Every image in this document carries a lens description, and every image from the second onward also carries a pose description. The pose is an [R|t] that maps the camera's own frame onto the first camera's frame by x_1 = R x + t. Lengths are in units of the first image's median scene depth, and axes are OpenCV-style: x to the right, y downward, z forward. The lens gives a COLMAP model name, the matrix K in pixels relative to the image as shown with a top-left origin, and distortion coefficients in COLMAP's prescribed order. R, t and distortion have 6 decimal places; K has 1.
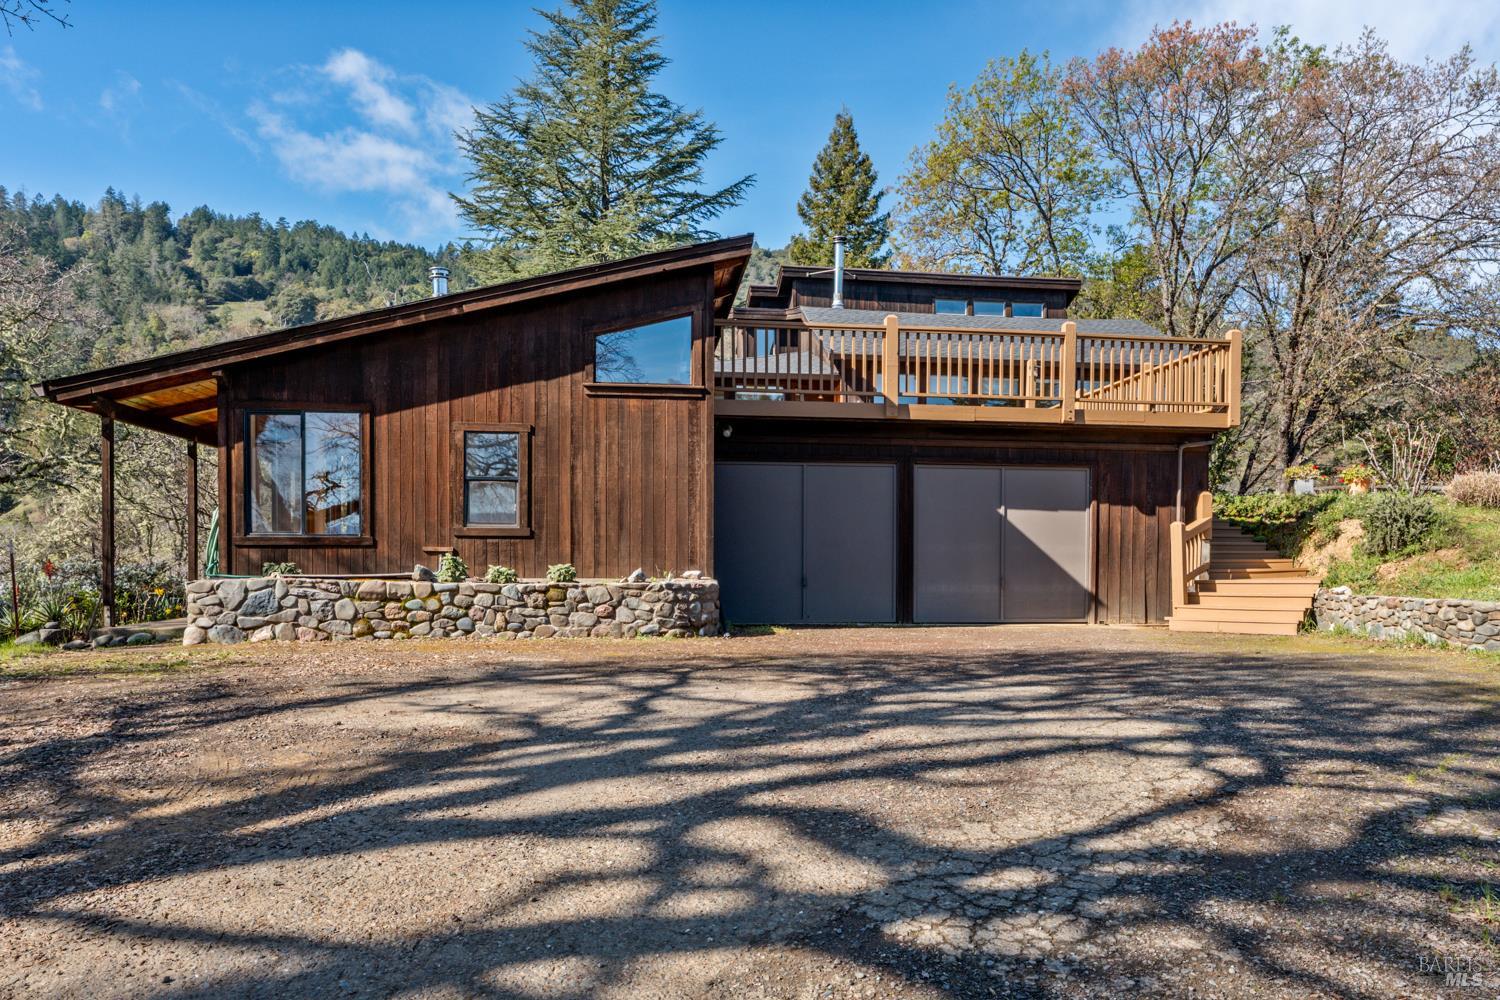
lens RADIAL K [[1025.6, 0, 769.3], [0, 1025.6, 587.6], [0, 0, 1]] dist [-0.037297, 0.039210]
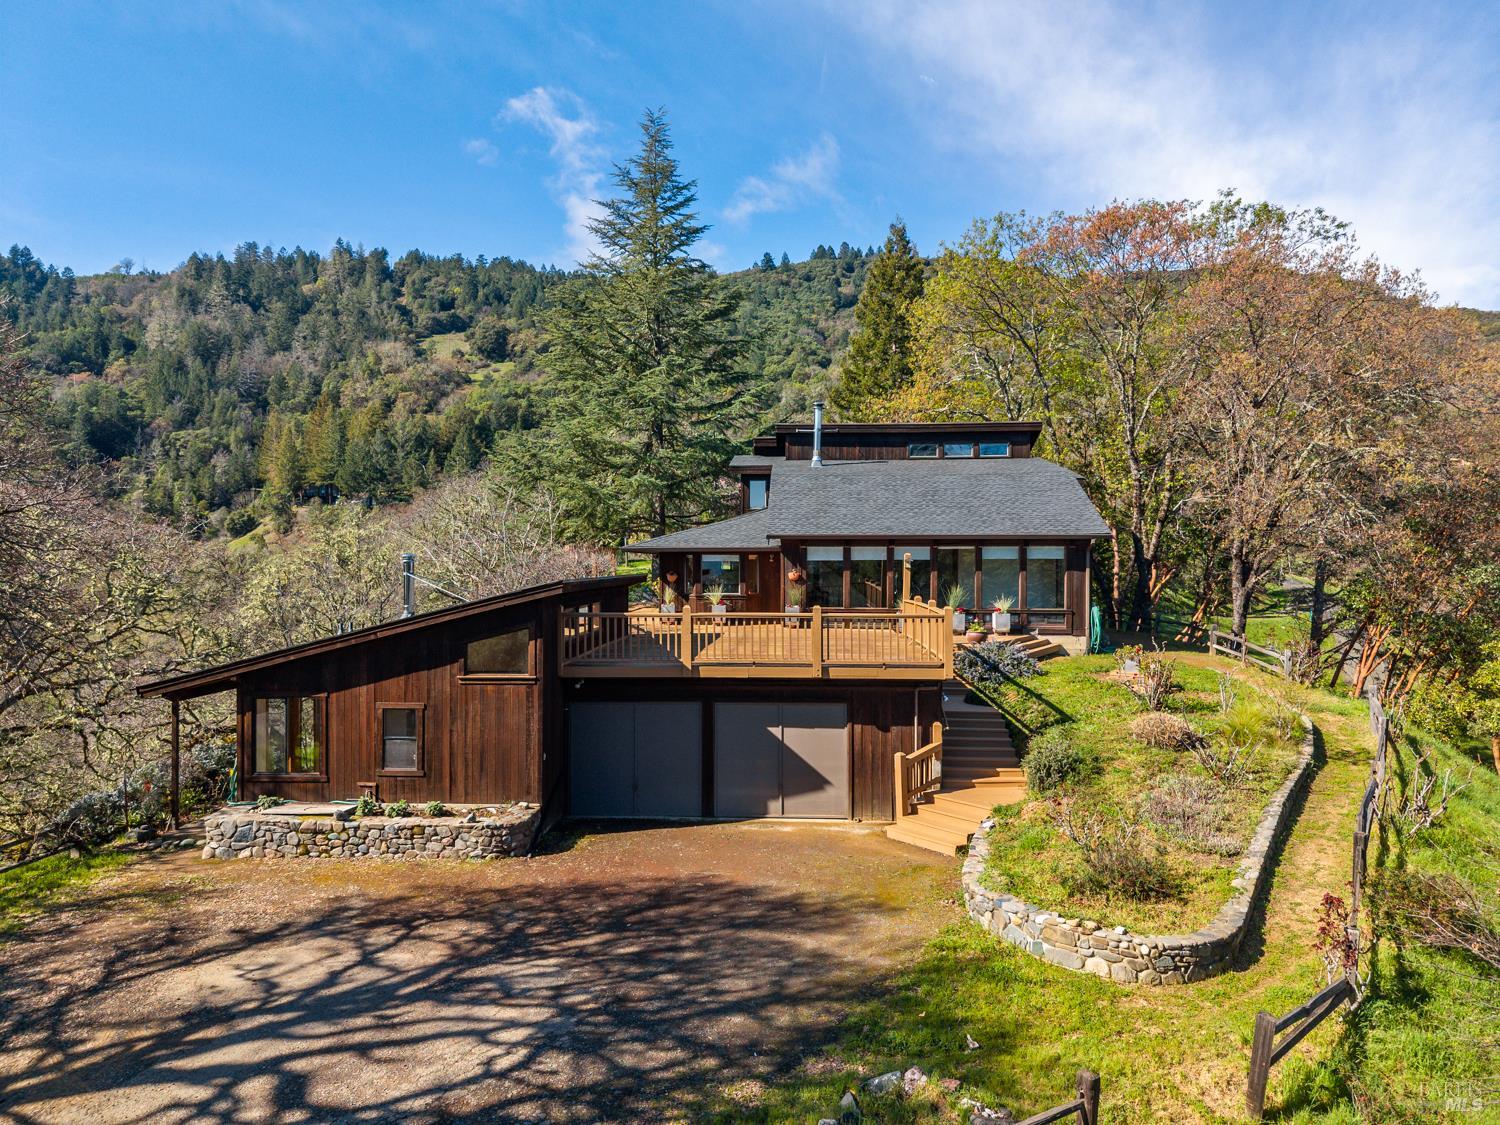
lens RADIAL K [[985.6, 0, 752.3], [0, 985.6, 562.8], [0, 0, 1]] dist [0.019498, -0.030569]
pose [[0.983910, -0.003295, -0.178637, 0.199211], [-0.000617, 0.999761, -0.021841, -0.129775], [0.178666, 0.021600, 0.983673, -0.146590]]
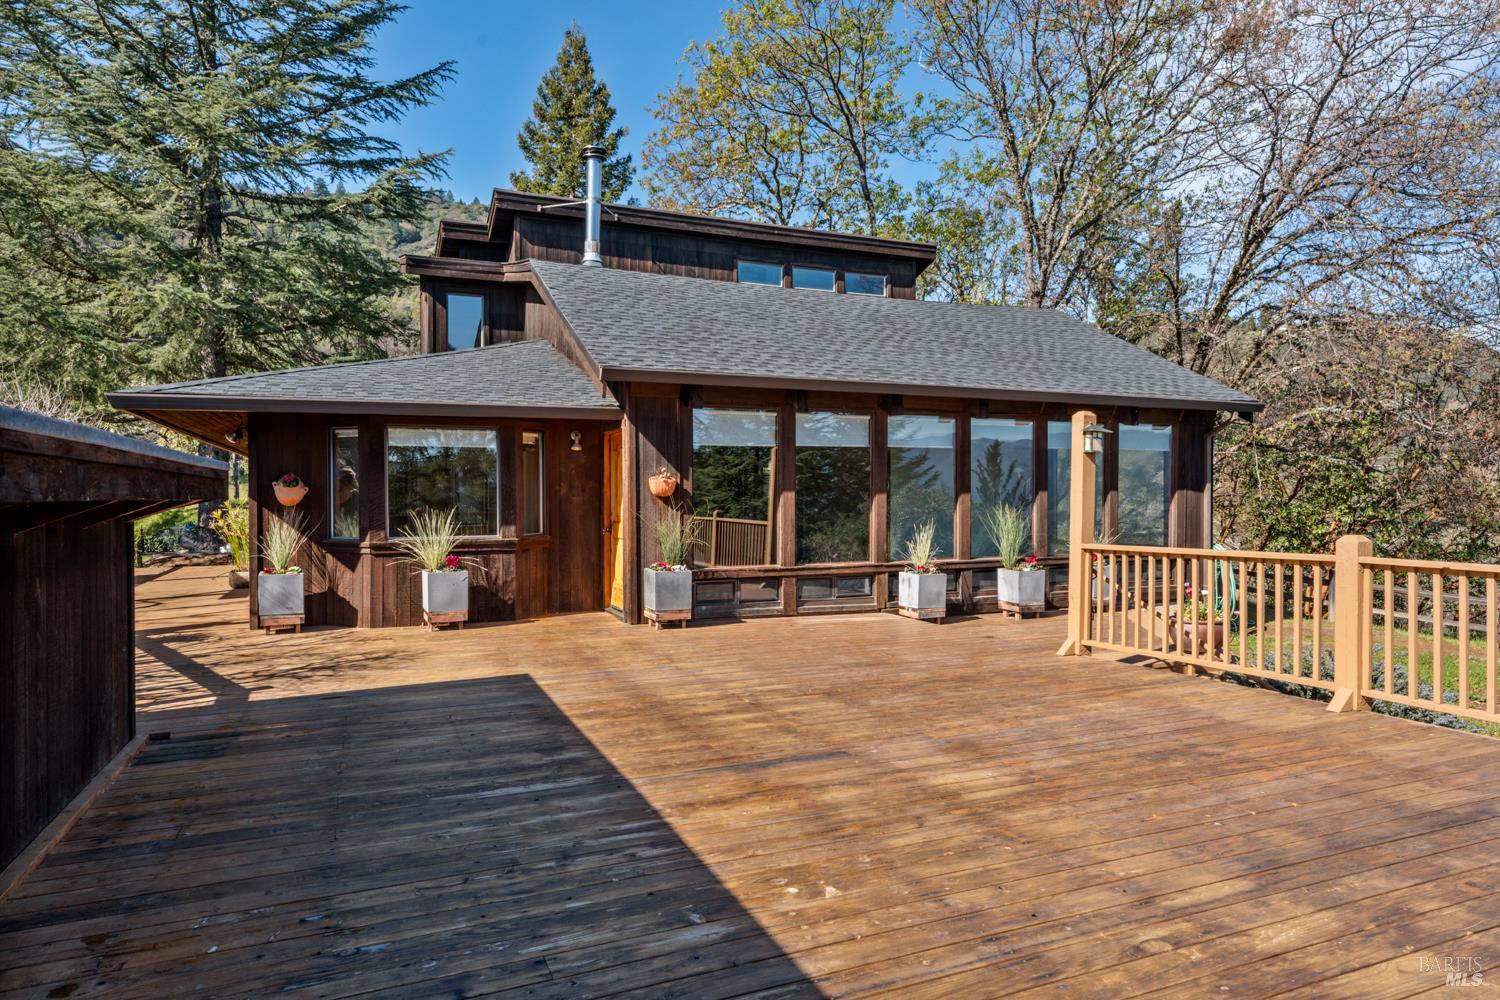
lens RADIAL K [[921.1, 0, 748.7], [0, 921.1, 497.3], [0, 0, 1]] dist [-0.001991, 0.000306]
pose [[0.963185, -0.007613, 0.268731, 0.009566], [0.013754, 0.999685, -0.020975, -0.125933], [-0.268487, 0.023899, 0.962987, 0.460894]]
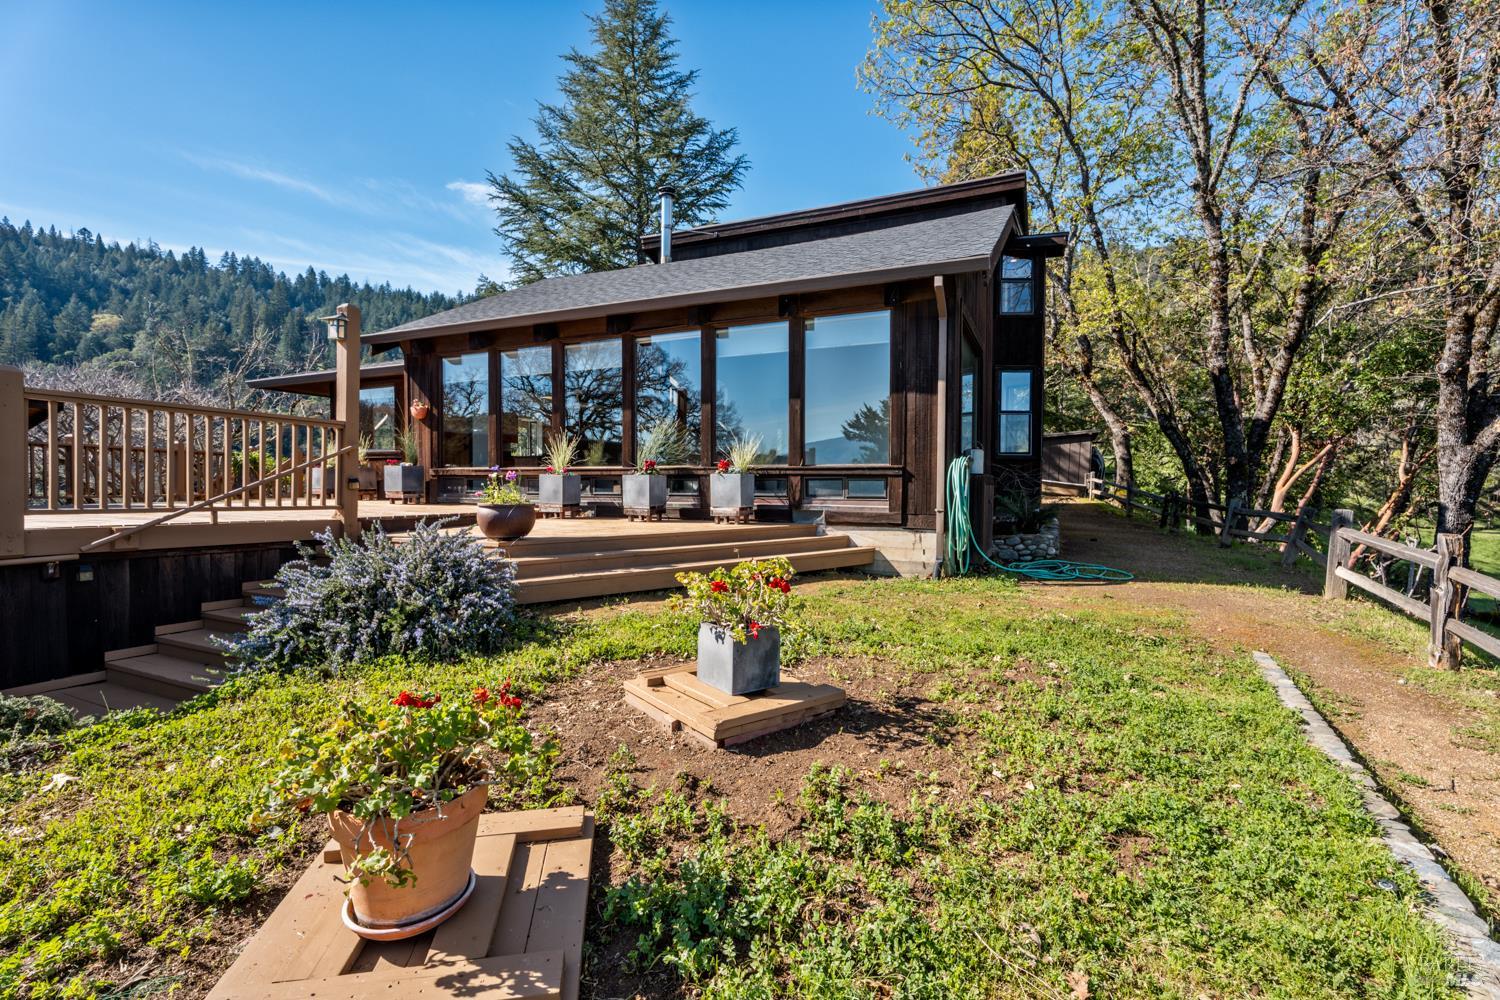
lens RADIAL K [[667.9, 0, 753.0], [0, 667.9, 494.5], [0, 0, 1]] dist [-0.001332, -0.000540]
pose [[0.851406, 0.006794, -0.524463, 0.415702], [-0.012657, 0.999891, -0.007593, -0.092149], [0.524354, 0.013103, 0.851399, 0.578469]]
